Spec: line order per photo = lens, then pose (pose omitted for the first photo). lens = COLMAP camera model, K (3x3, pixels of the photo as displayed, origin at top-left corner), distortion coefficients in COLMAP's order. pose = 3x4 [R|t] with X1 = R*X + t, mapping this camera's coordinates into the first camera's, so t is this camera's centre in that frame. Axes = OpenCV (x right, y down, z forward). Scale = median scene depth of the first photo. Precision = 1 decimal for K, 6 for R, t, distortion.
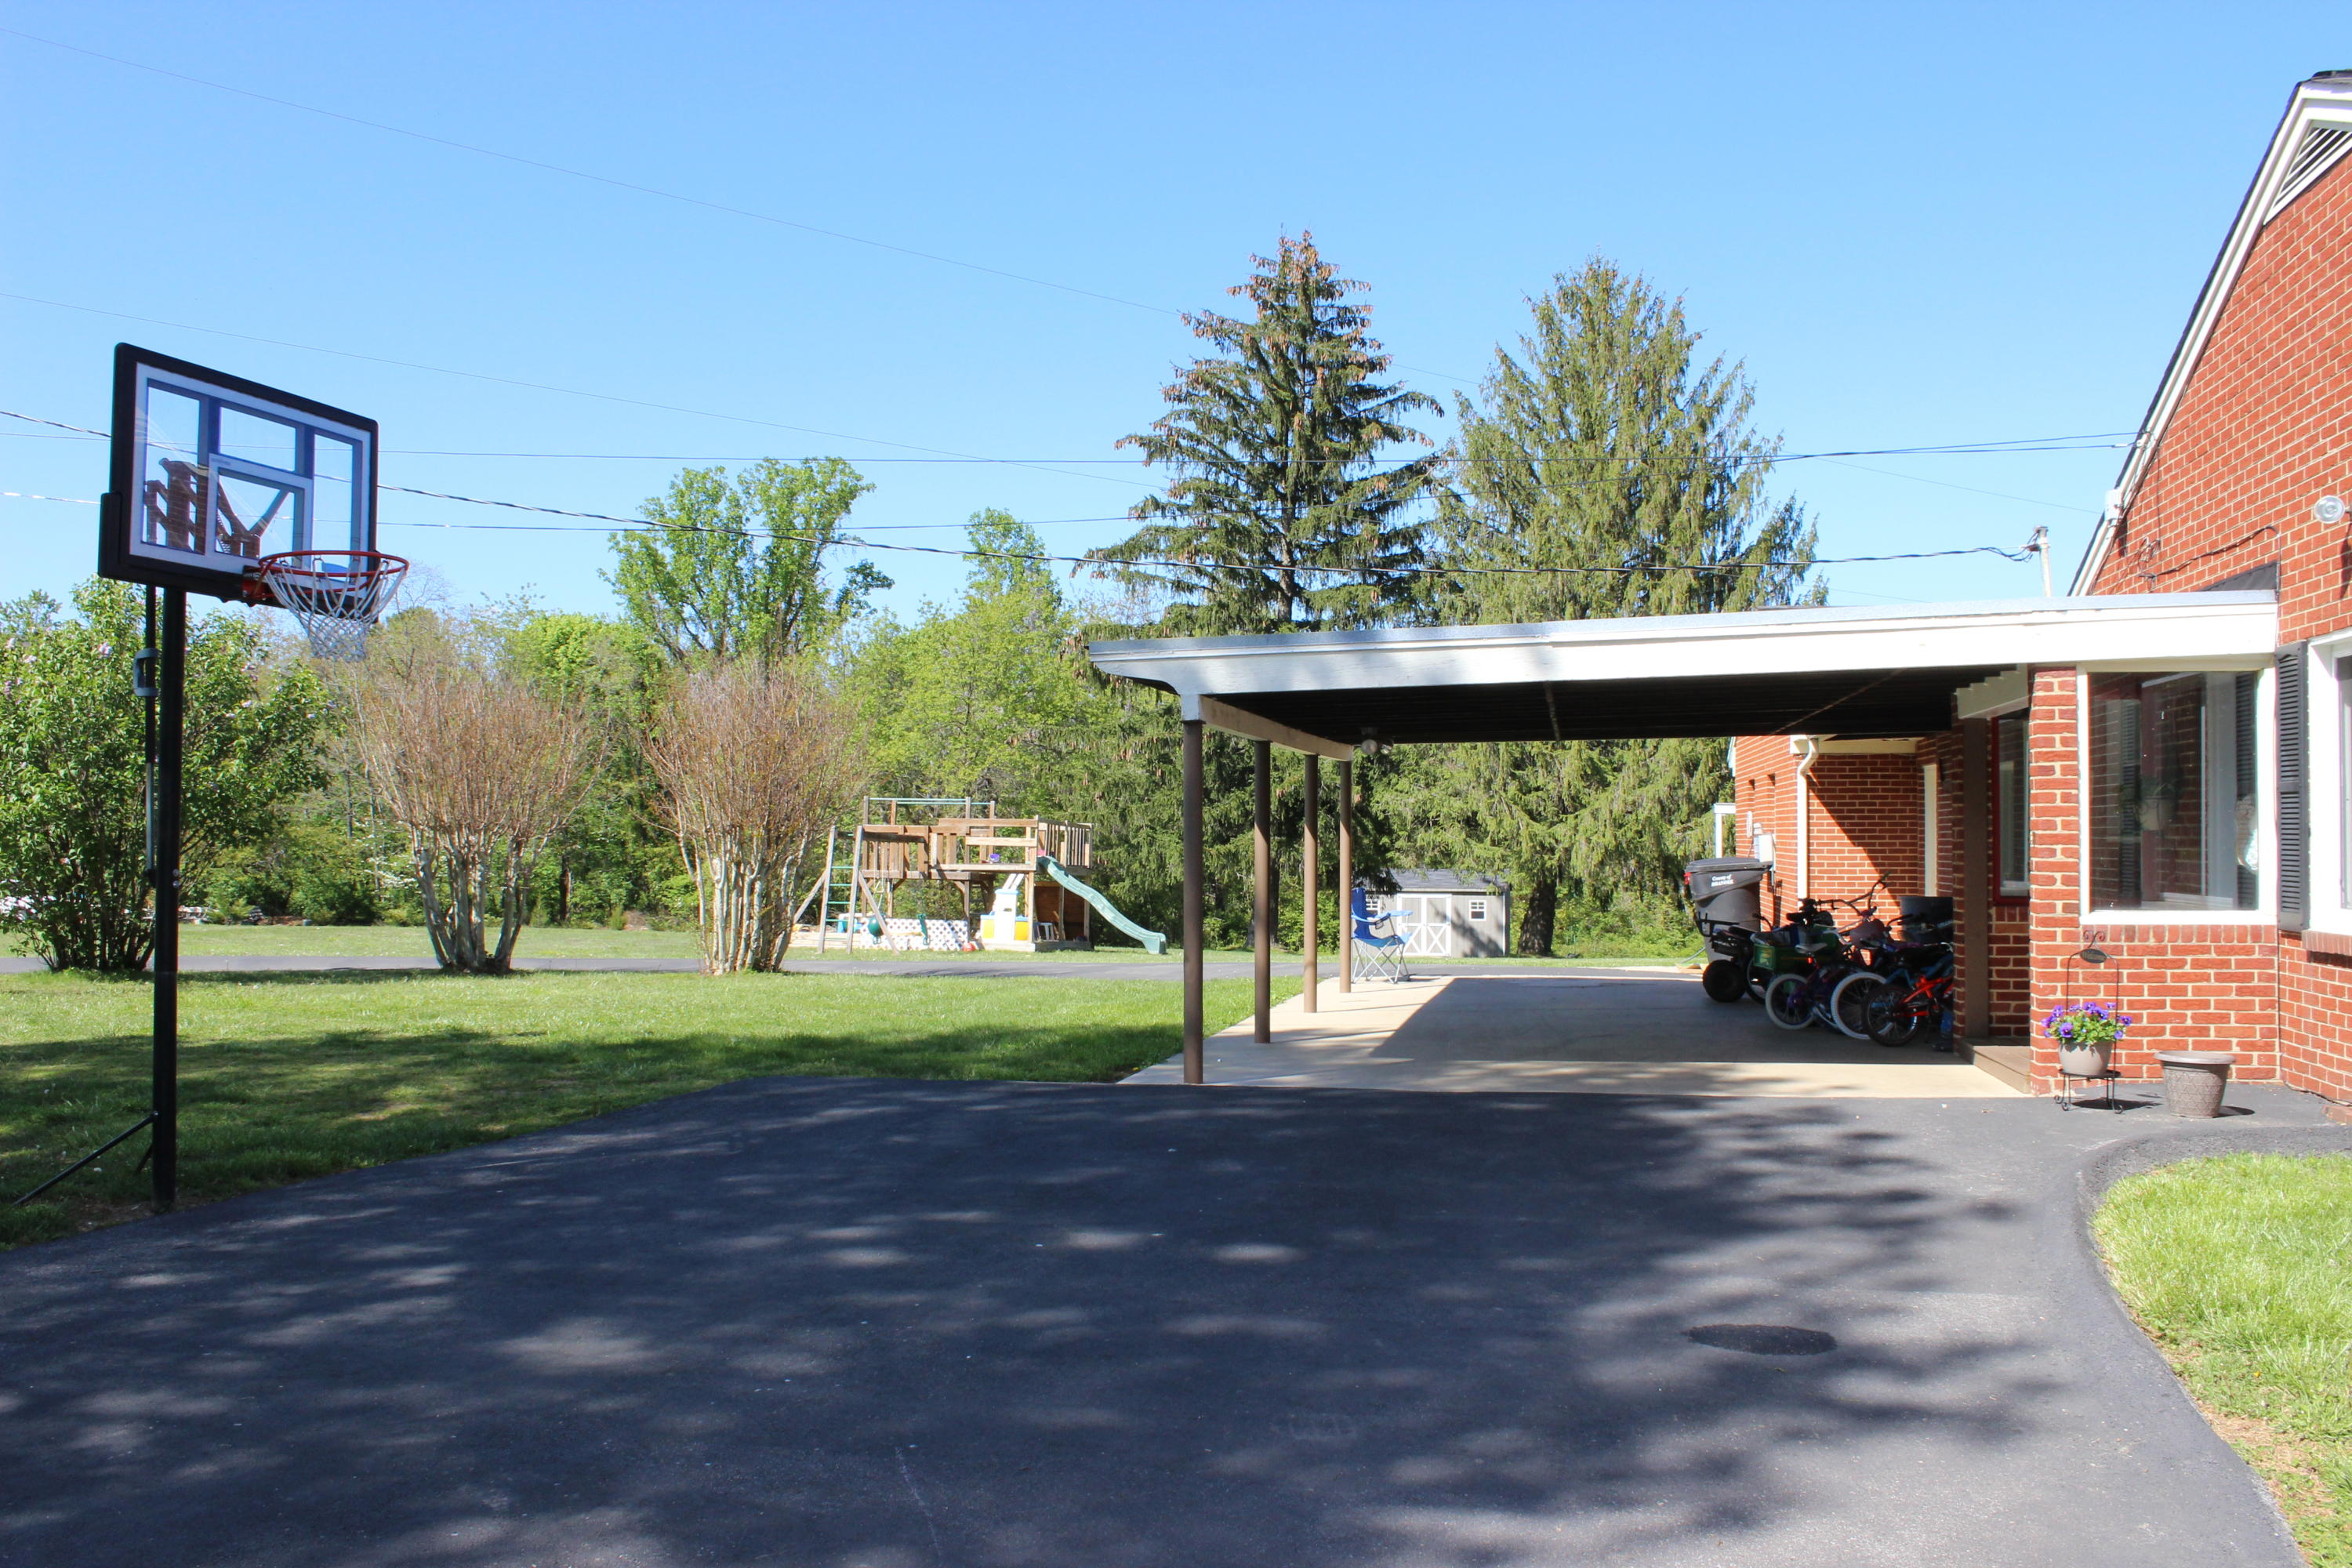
lens RADIAL K [[2006.6, 0, 1176.0], [0, 2006.6, 784.0], [0, 0, 1]] dist [-0.213264, 0.253980]
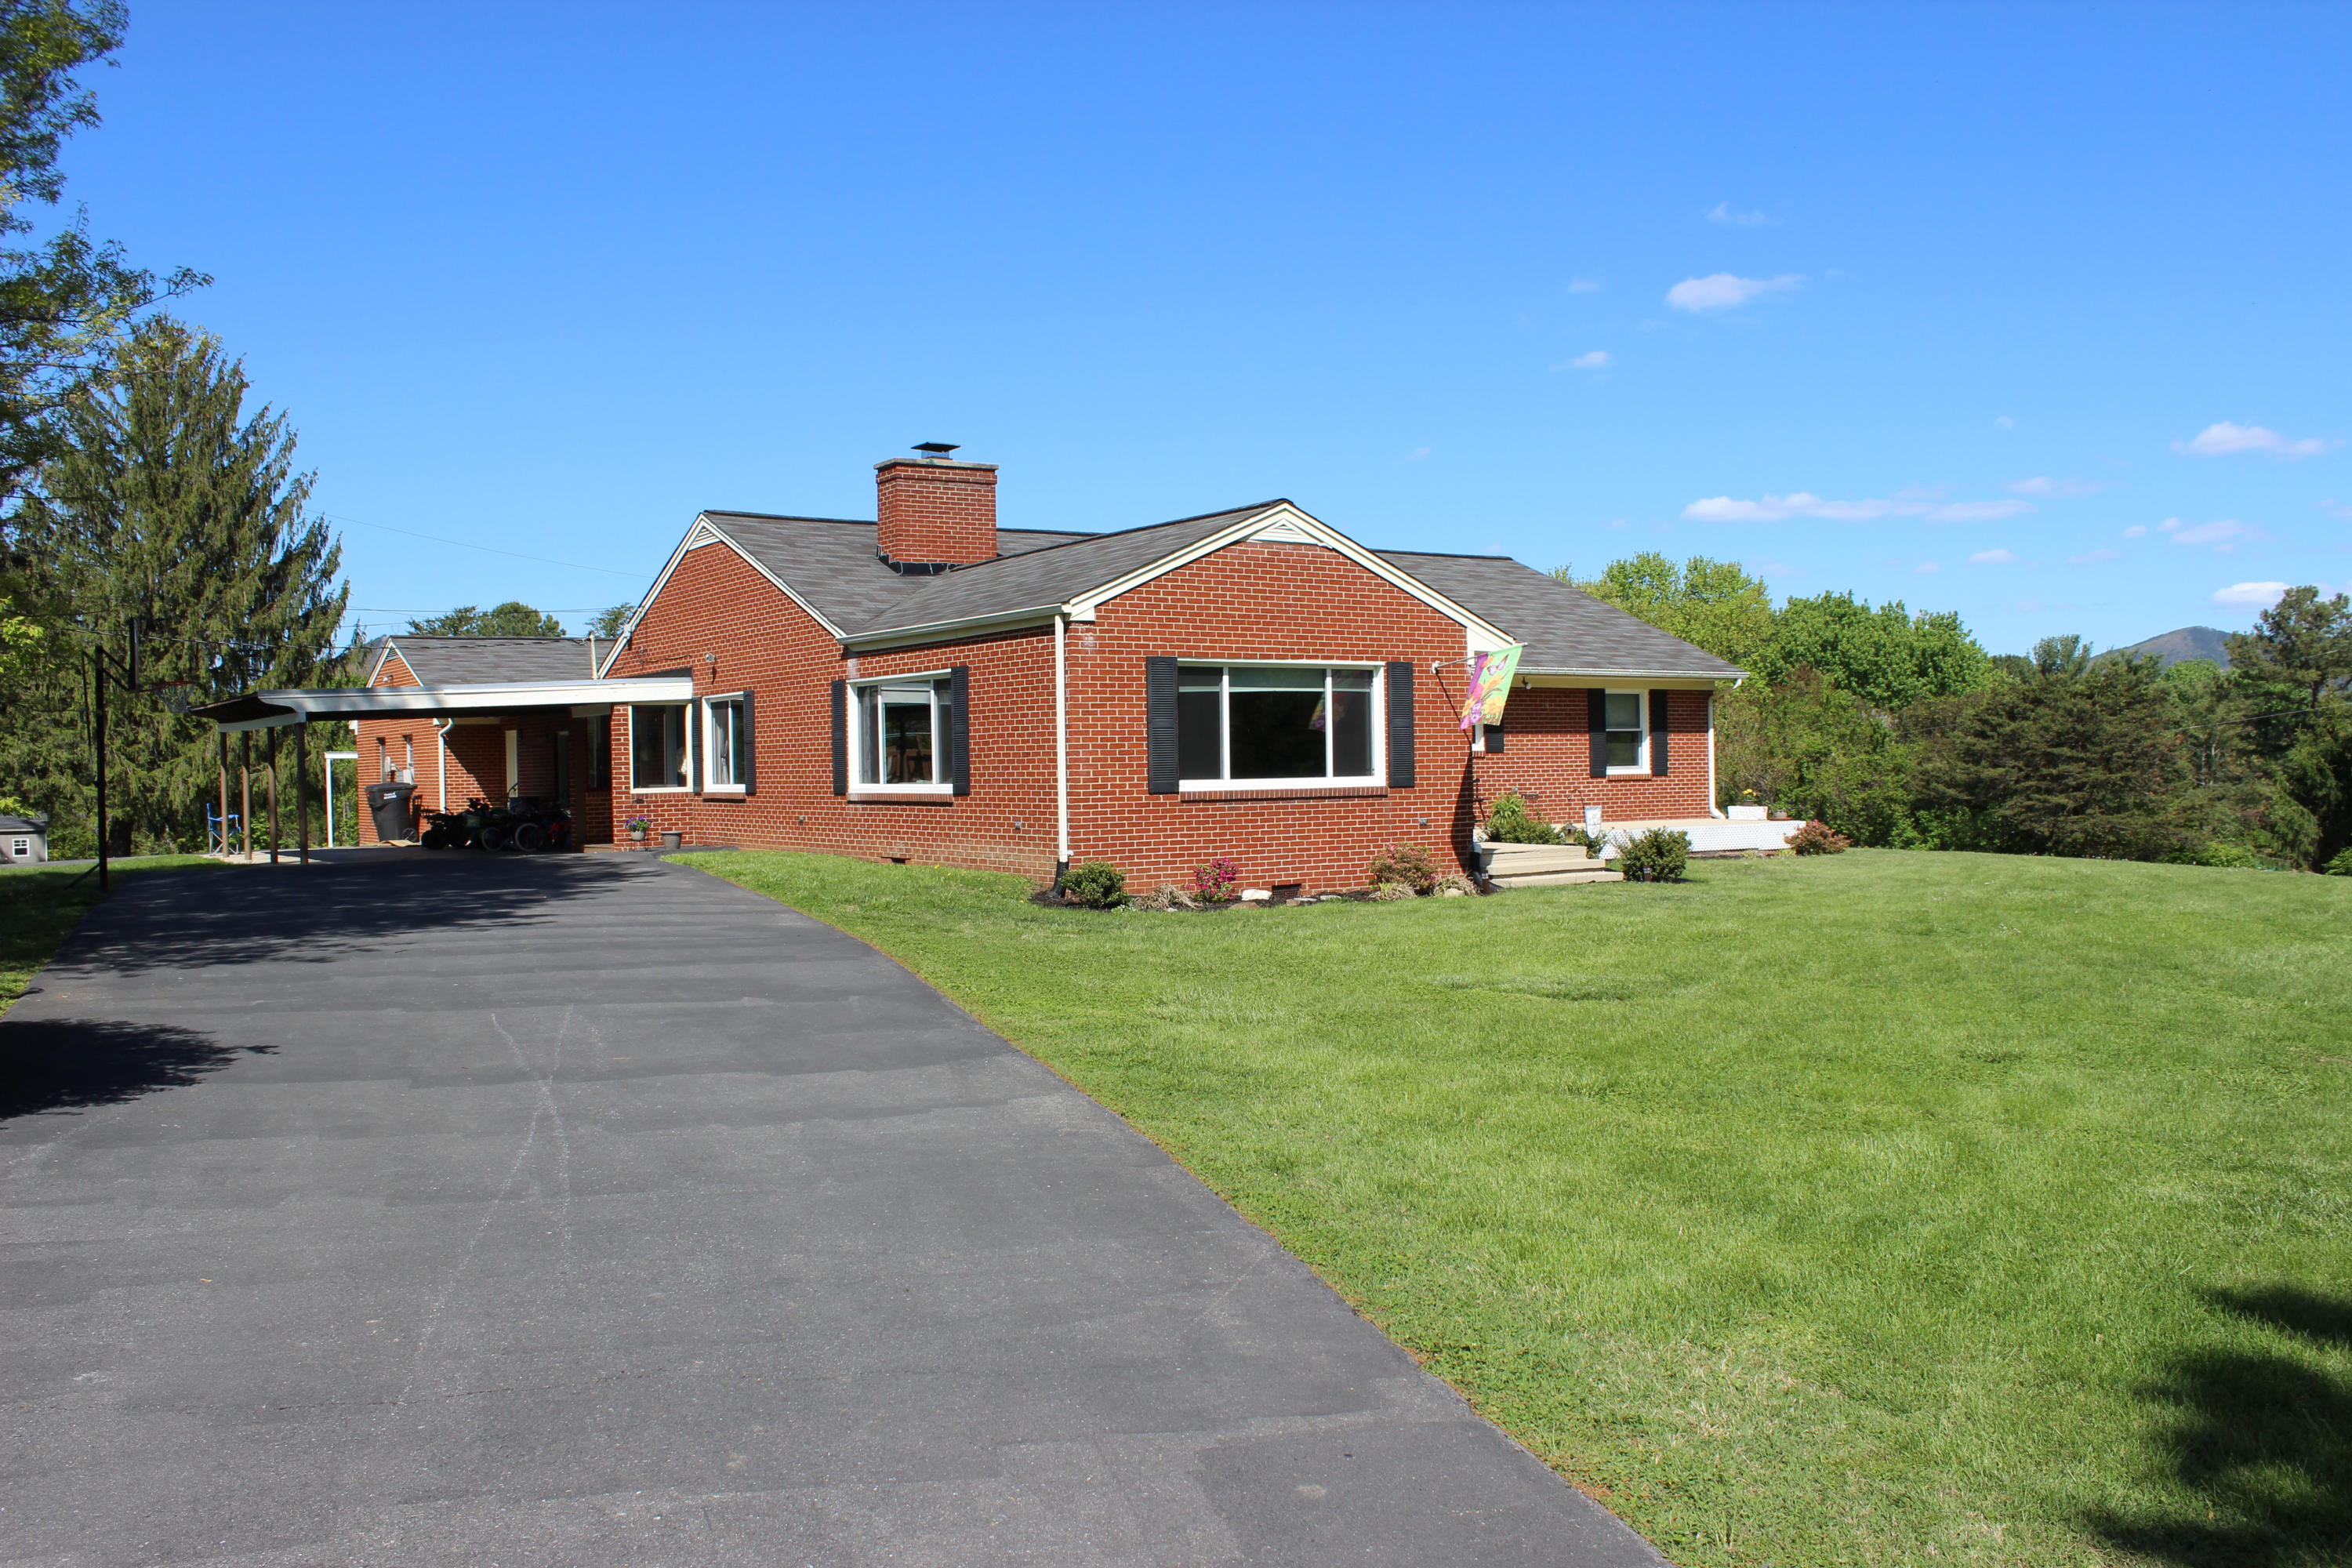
lens RADIAL K [[2044.4, 0, 1176.0], [0, 2044.4, 784.0], [0, 0, 1]] dist [-0.103898, 0.006212]
pose [[0.711463, -0.023490, 0.702331, -0.247141], [0.003784, 0.999555, 0.029598, -0.006317], [-0.702714, -0.018400, 0.711235, -0.394399]]
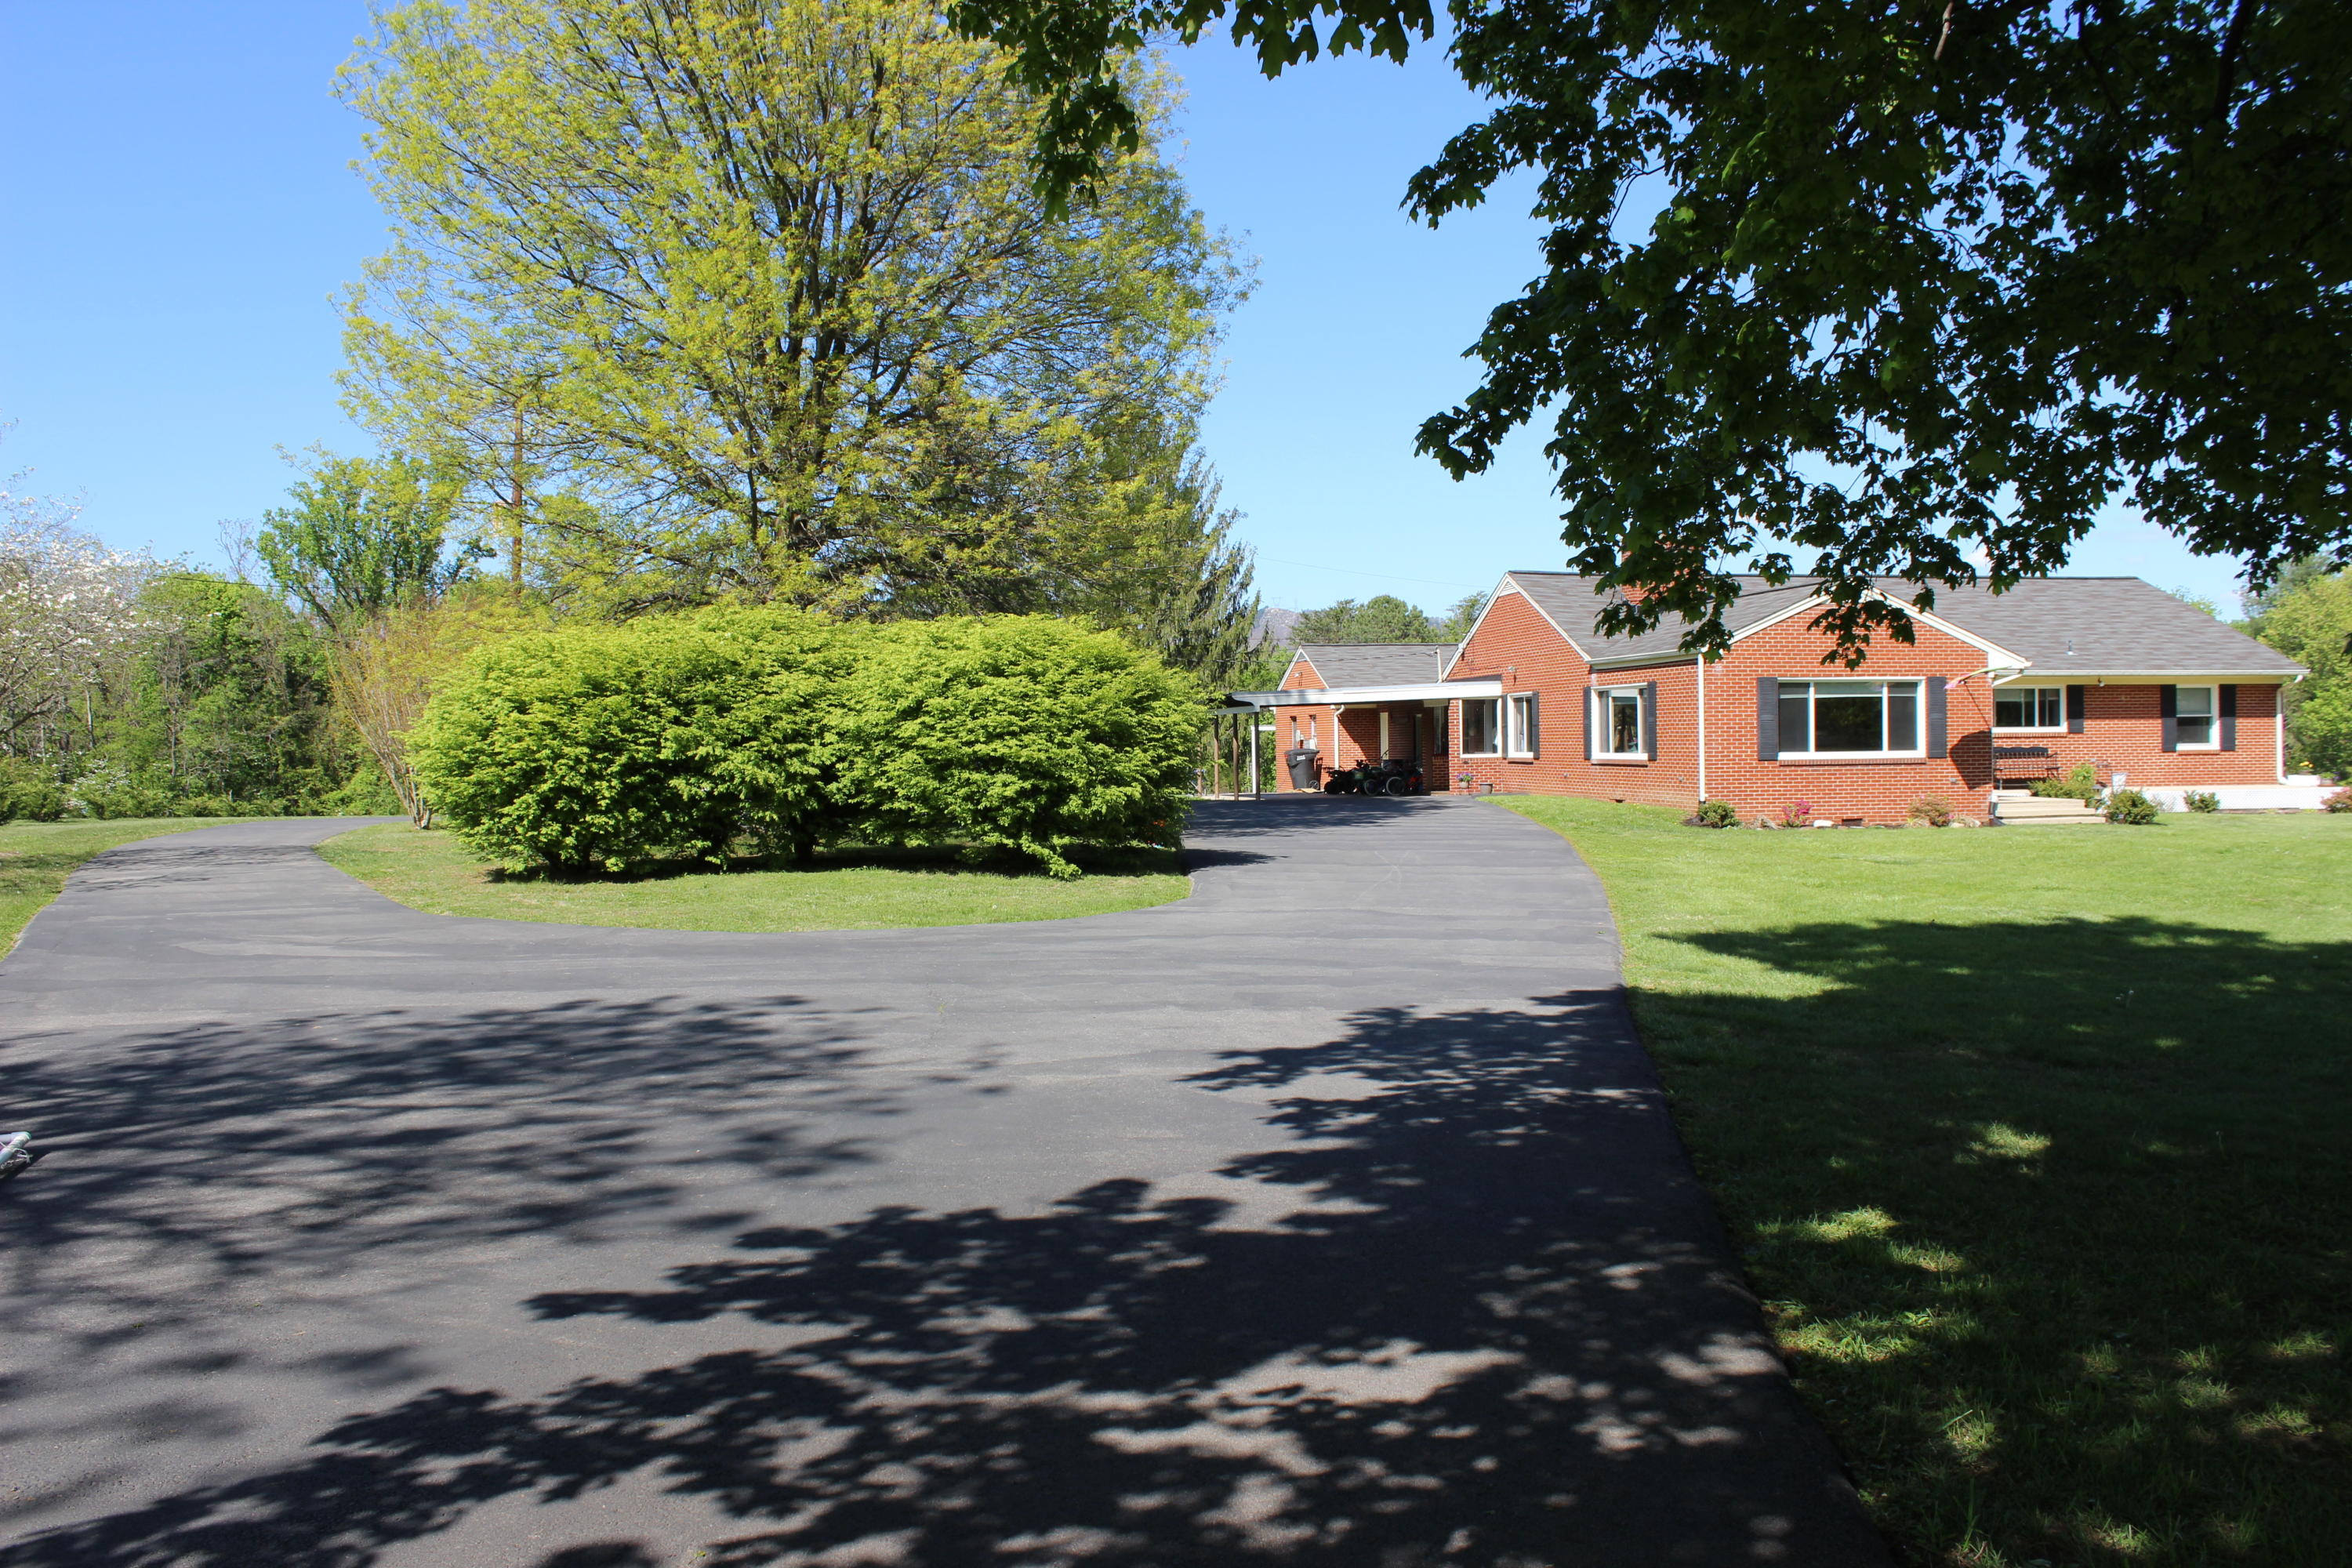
lens RADIAL K [[2044.4, 0, 1176.0], [0, 2044.4, 784.0], [0, 0, 1]] dist [-0.103898, 0.006212]
pose [[0.935520, -0.024266, 0.352439, -0.404866], [0.009221, 0.998976, 0.044304, -0.017881], [-0.353153, -0.038198, 0.934785, -0.709316]]
